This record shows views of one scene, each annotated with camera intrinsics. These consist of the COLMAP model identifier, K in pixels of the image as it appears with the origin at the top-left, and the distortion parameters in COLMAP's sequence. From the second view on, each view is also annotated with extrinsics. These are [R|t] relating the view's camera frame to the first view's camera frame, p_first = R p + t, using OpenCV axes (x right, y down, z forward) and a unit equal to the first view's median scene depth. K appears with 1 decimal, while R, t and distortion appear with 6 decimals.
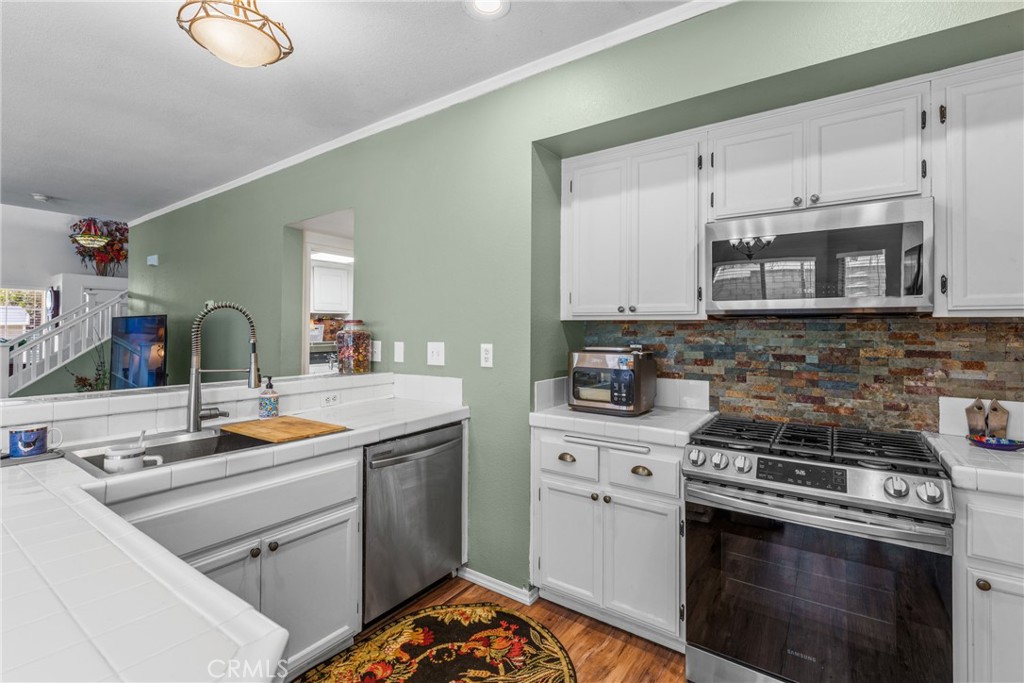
lens RADIAL K [[470.8, 0, 489.5], [0, 470.8, 324.5], [0, 0, 1]] dist [0.000394, 0.000807]
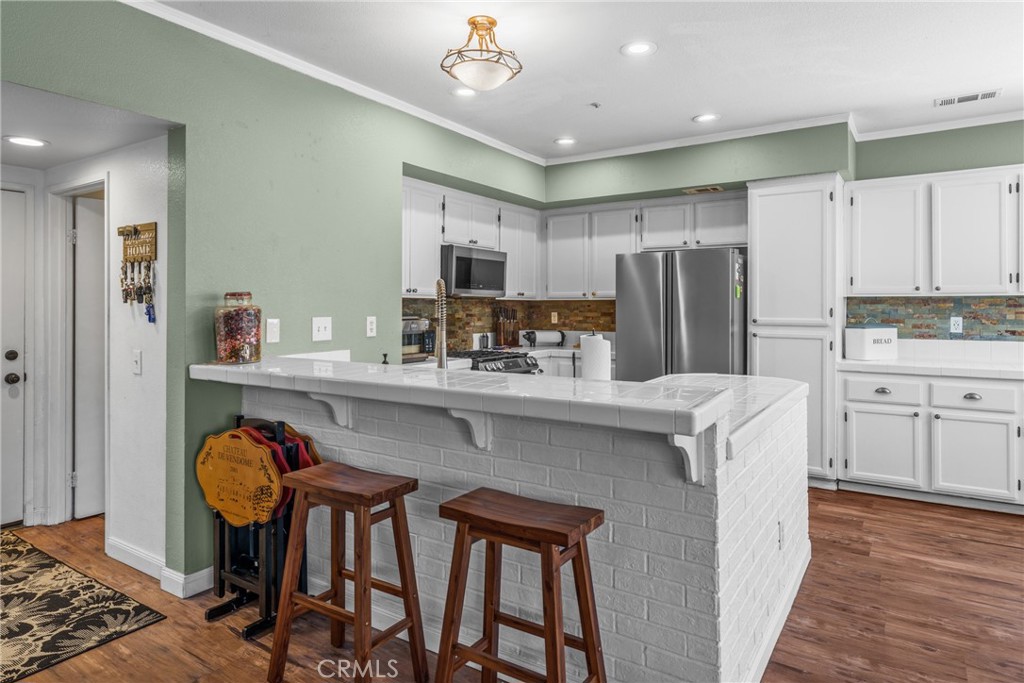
lens RADIAL K [[613.9, 0, 506.4], [0, 613.9, 305.0], [0, 0, 1]] dist [-0.004908, 0.000518]
pose [[-0.034963, -0.003206, 0.999383, -1.700132], [-0.016326, 0.999863, 0.002636, 0.002814], [-0.999255, -0.016224, -0.035011, 0.795002]]
